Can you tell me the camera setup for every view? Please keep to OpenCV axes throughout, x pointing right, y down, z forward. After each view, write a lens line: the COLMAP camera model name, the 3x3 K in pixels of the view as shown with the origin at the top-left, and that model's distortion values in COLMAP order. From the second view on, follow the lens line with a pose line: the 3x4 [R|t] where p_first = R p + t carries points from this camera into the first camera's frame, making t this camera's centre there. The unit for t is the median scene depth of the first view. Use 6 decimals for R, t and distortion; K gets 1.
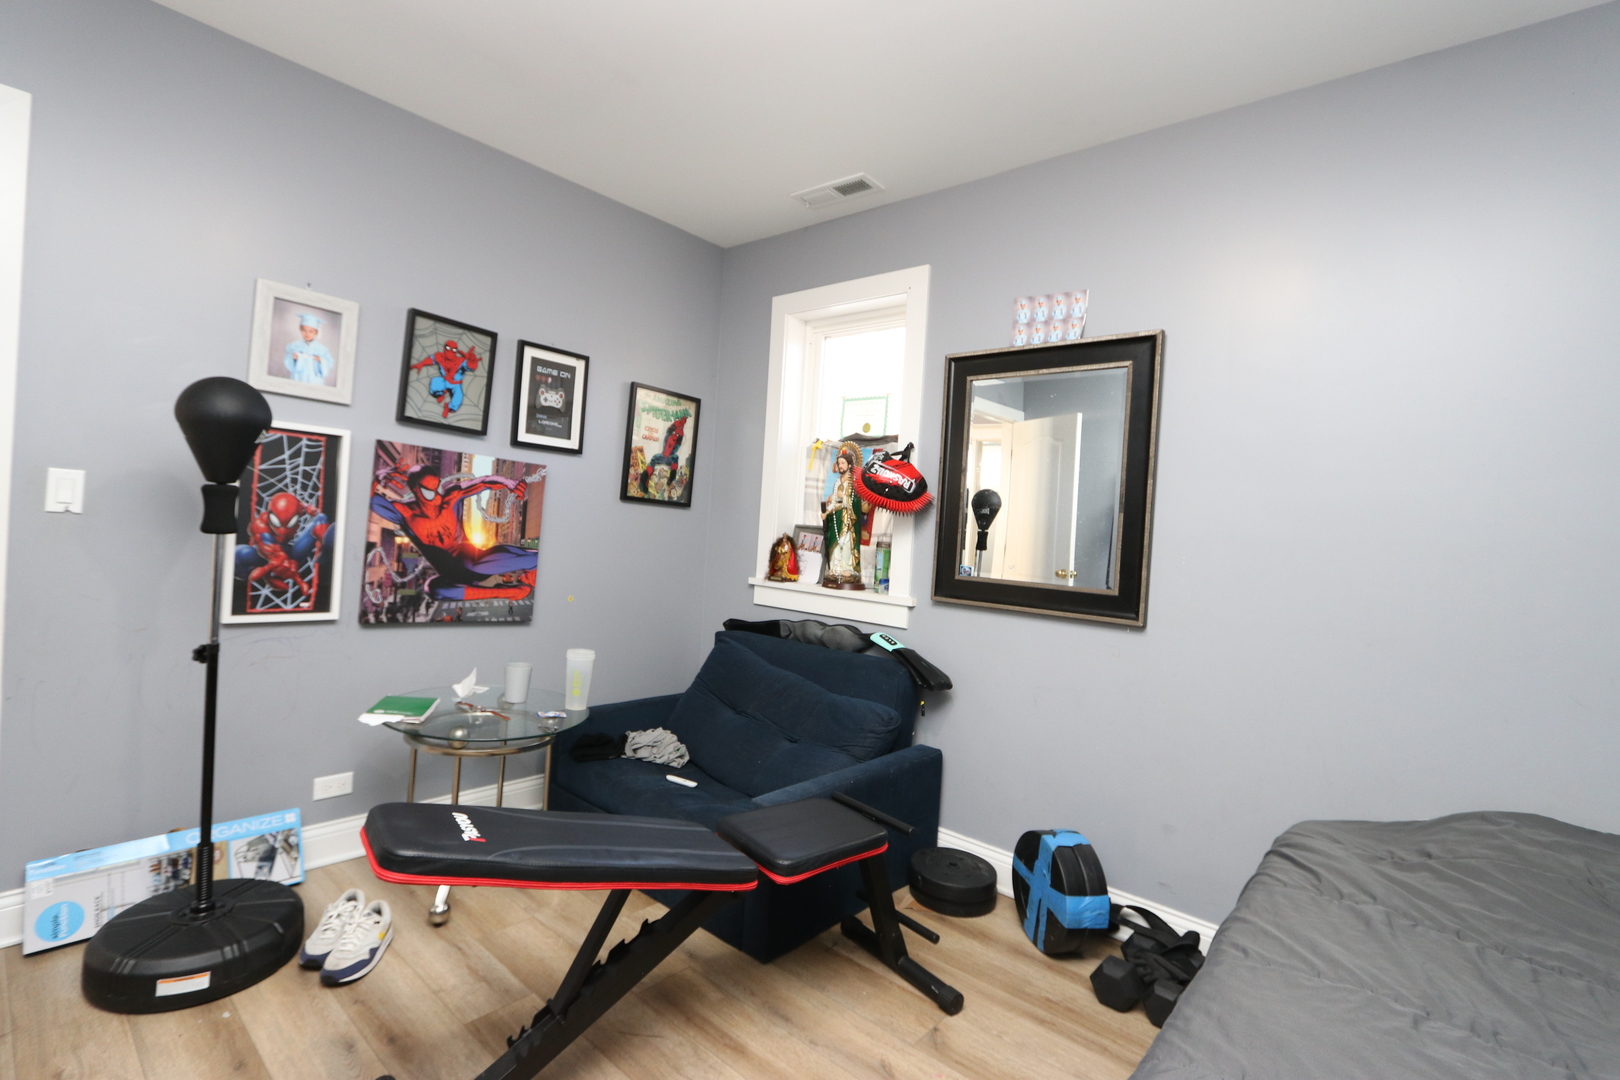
lens RADIAL K [[741.1, 0, 810.4], [0, 741.1, 536.0], [0, 0, 1]] dist [-0.018869, -0.000760]
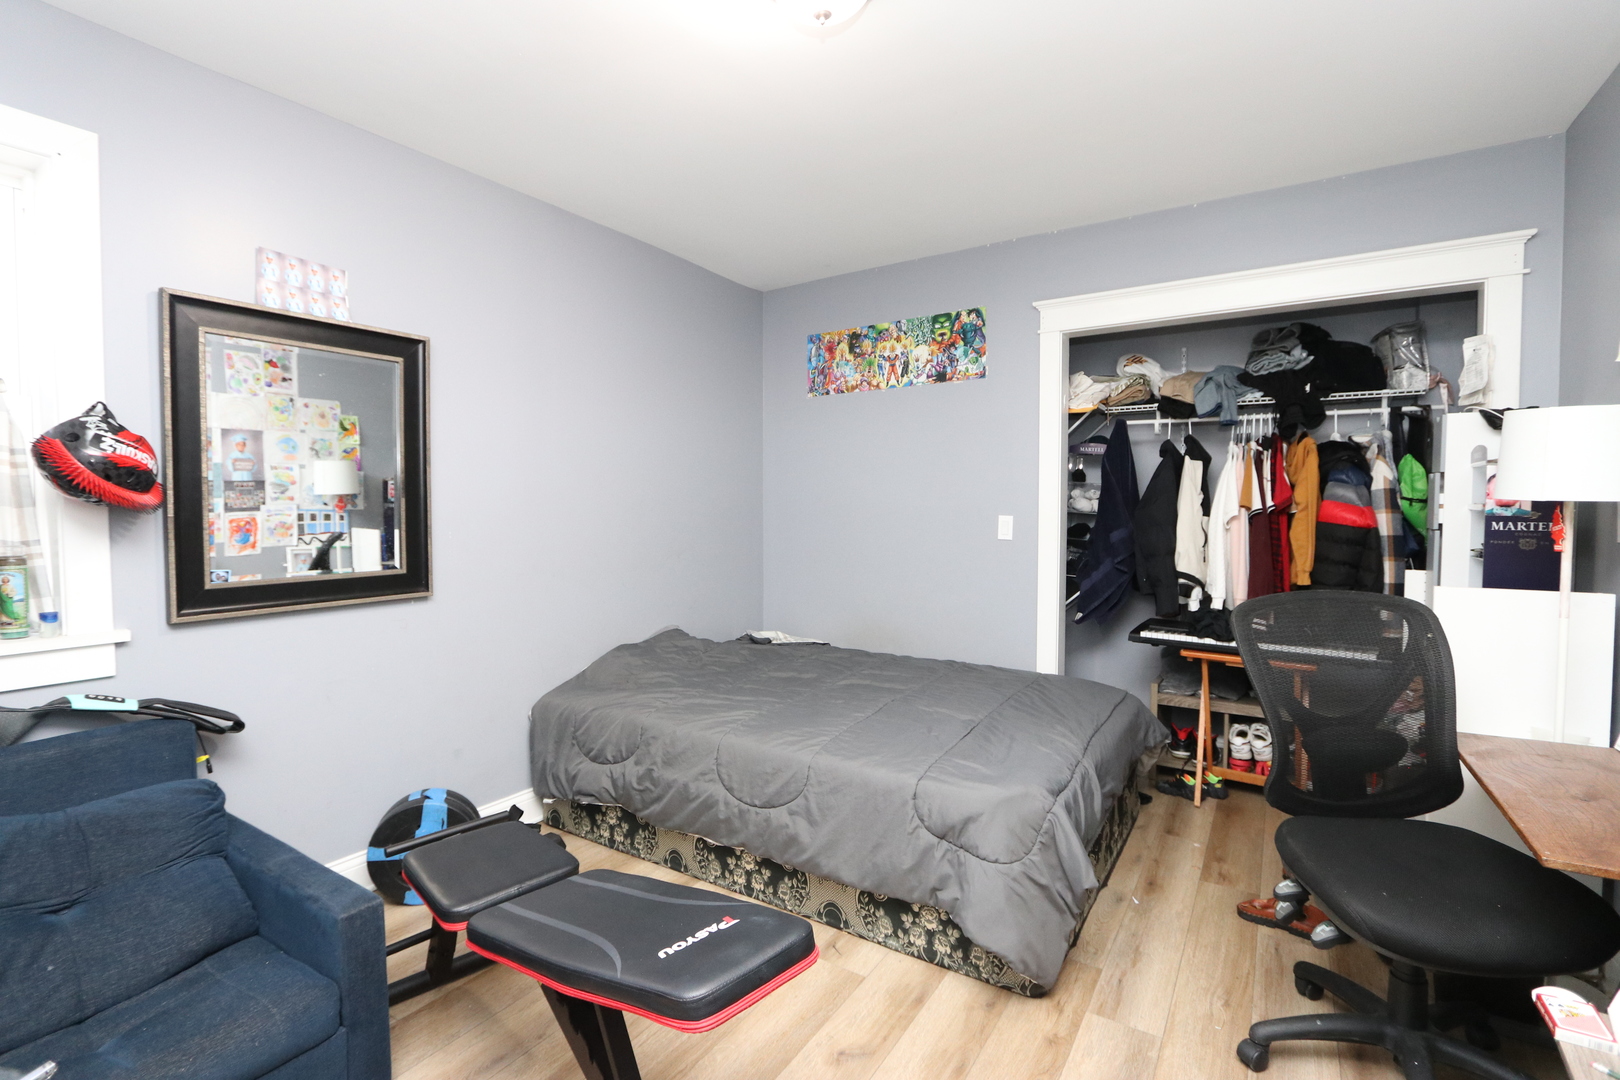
lens RADIAL K [[741.1, 0, 810.1], [0, 741.1, 536.6], [0, 0, 1]] dist [-0.018869, -0.000760]
pose [[-0.142074, -0.112235, 0.983473, -0.645565], [-0.008861, 0.993656, 0.112117, -0.088905], [-0.989816, 0.007215, -0.142168, 0.483053]]
